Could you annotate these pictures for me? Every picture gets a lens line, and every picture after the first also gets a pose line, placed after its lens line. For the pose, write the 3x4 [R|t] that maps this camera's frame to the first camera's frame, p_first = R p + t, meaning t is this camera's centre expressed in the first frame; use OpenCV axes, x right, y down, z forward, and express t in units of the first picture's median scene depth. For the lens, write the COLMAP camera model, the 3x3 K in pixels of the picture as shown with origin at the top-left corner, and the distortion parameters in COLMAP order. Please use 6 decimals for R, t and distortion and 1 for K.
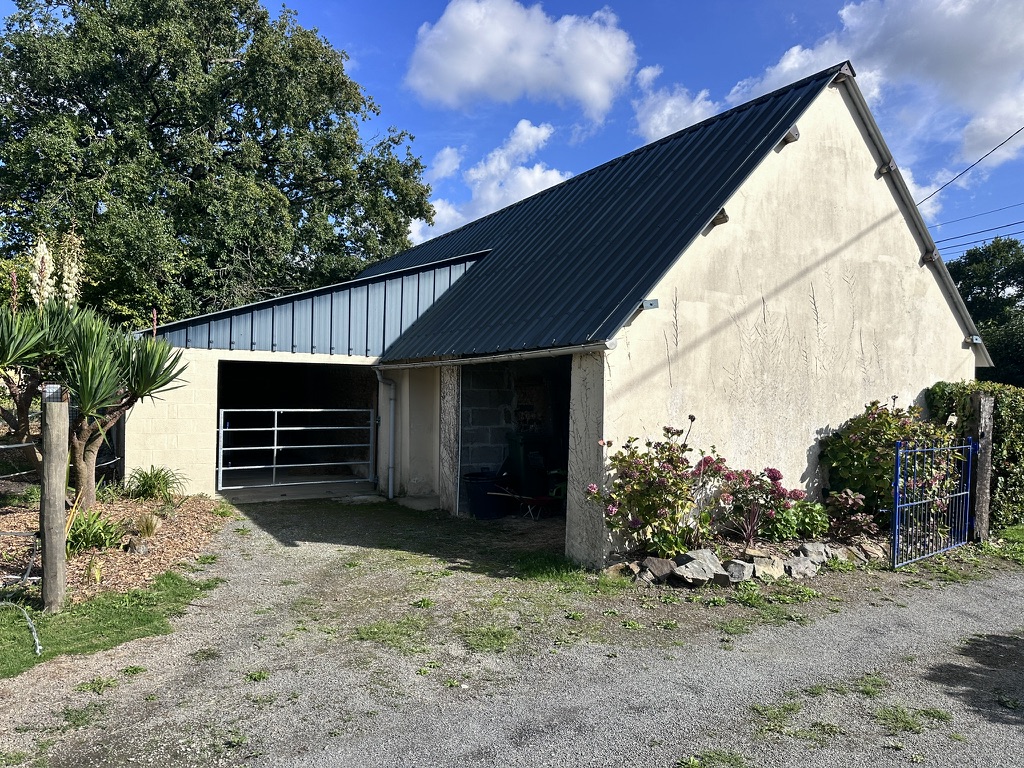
lens RADIAL K [[727.9, 0, 513.4], [0, 727.9, 388.6], [0, 0, 1]] dist [0.110712, -0.160531]
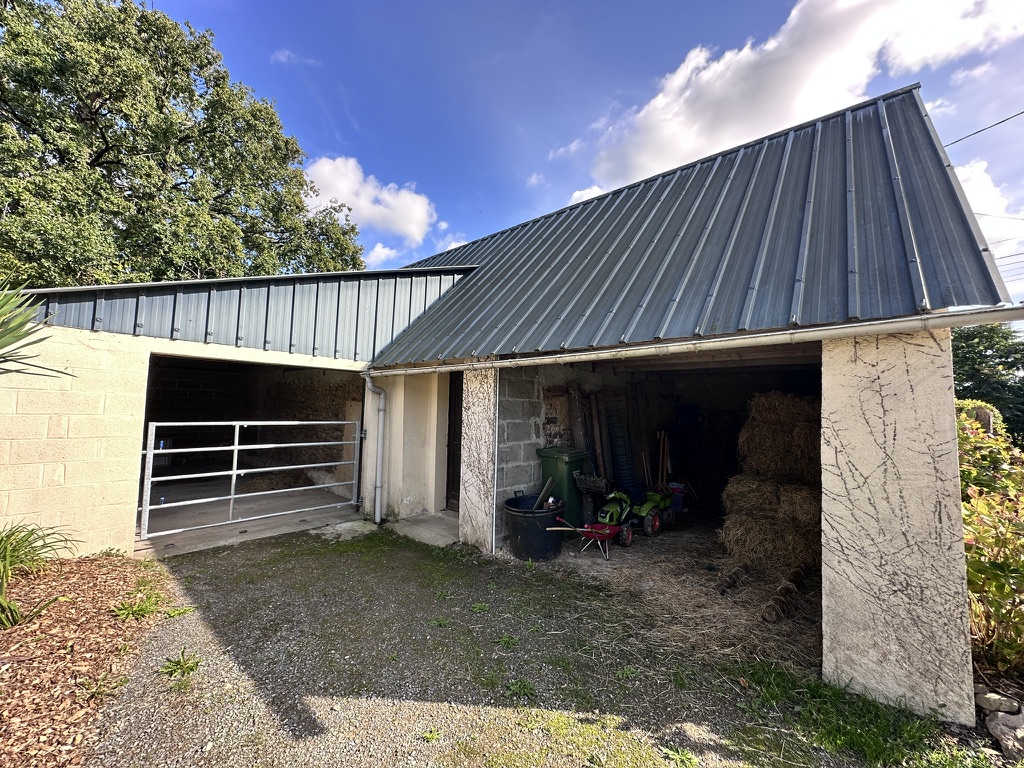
lens RADIAL K [[408.5, 0, 511.4], [0, 408.5, 384.7], [0, 0, 1]] dist [-0.001167, 0.000125]
pose [[0.947491, 0.024733, 0.318825, -0.196159], [-0.009311, 0.998716, -0.049804, 0.007514], [-0.319647, 0.044220, 0.946504, 0.521915]]
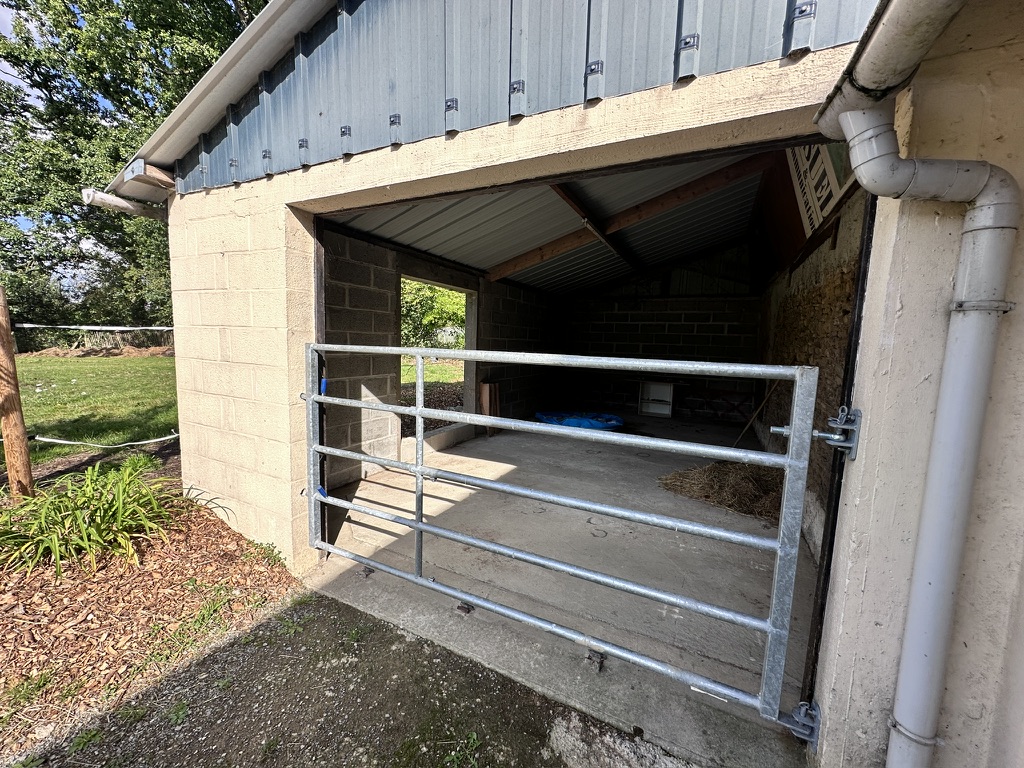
lens RADIAL K [[408.5, 0, 511.4], [0, 408.5, 384.7], [0, 0, 1]] dist [-0.001167, 0.000125]
pose [[0.543294, 0.092722, -0.834407, -0.163636], [-0.017405, 0.994913, 0.099226, 0.025960], [0.839362, -0.039386, 0.542144, 0.981376]]
